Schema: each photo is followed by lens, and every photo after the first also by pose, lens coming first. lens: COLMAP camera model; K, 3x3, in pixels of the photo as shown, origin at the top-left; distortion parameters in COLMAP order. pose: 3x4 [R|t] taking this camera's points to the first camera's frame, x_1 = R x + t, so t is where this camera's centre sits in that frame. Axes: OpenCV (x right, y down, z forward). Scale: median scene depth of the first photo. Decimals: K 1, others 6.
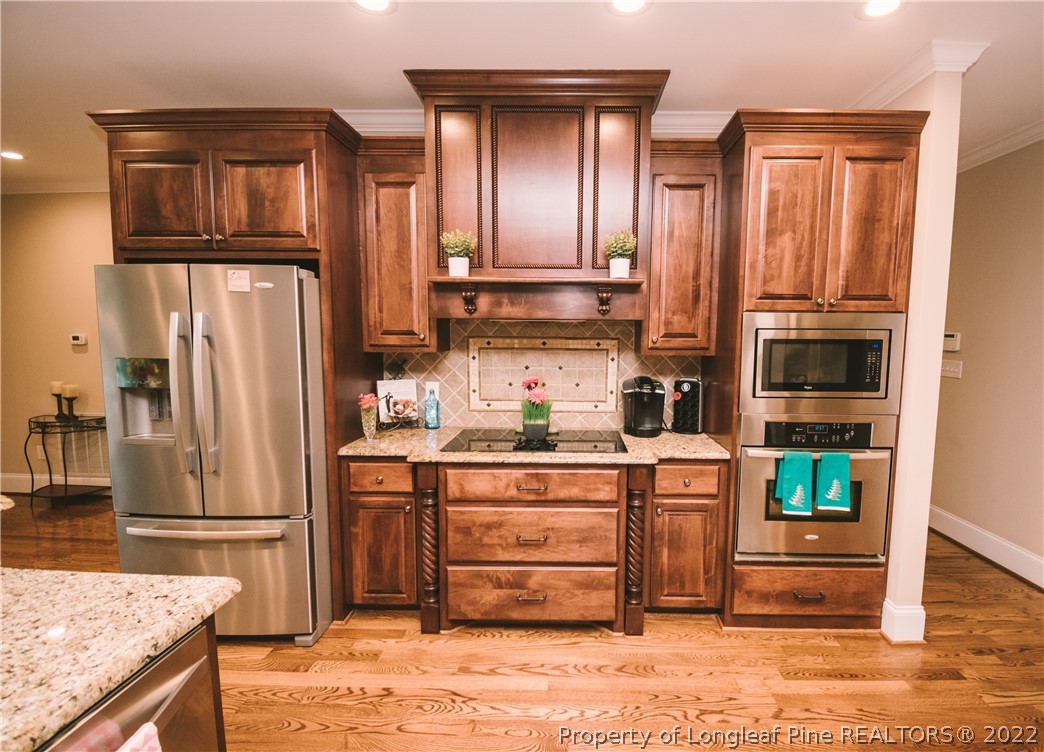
lens RADIAL K [[491.0, 0, 562.7], [0, 491.0, 378.7], [0, 0, 1]] dist [-0.000177, -0.000058]
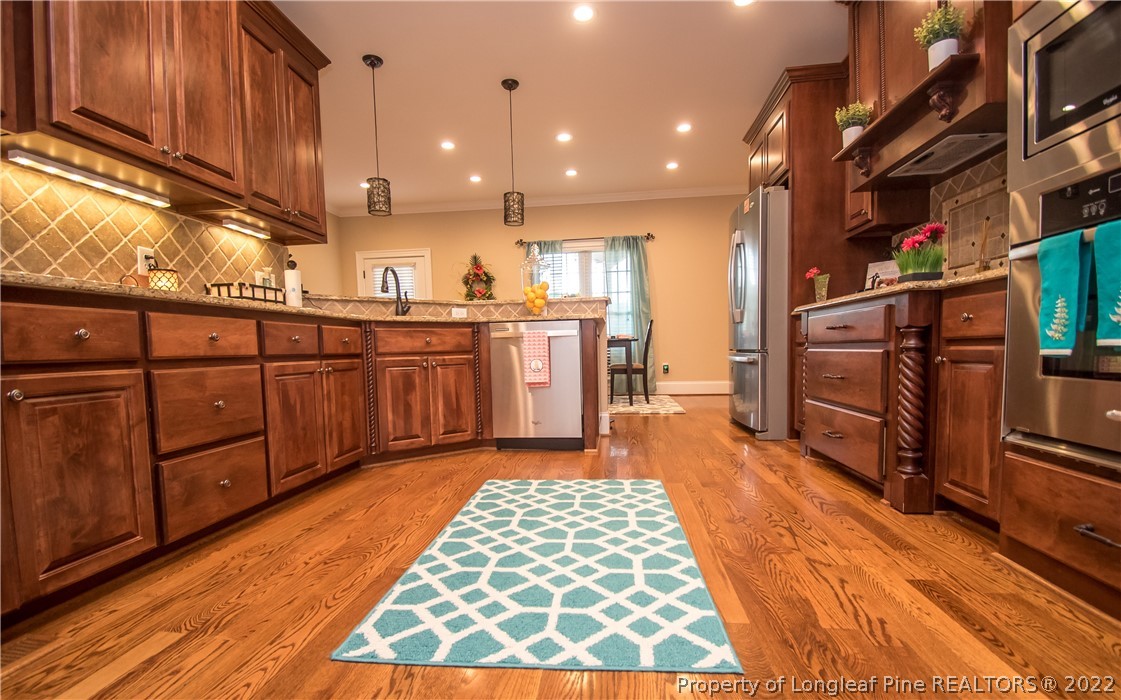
lens RADIAL K [[510.9, 0, 560.5], [0, 510.9, 350.0], [0, 0, 1]] dist [0.000118, -0.000241]
pose [[-0.097814, -0.000192, -0.995205, 1.025203], [-0.071440, 0.997422, 0.006829, 0.292200], [0.992637, 0.071765, -0.097576, 0.512056]]
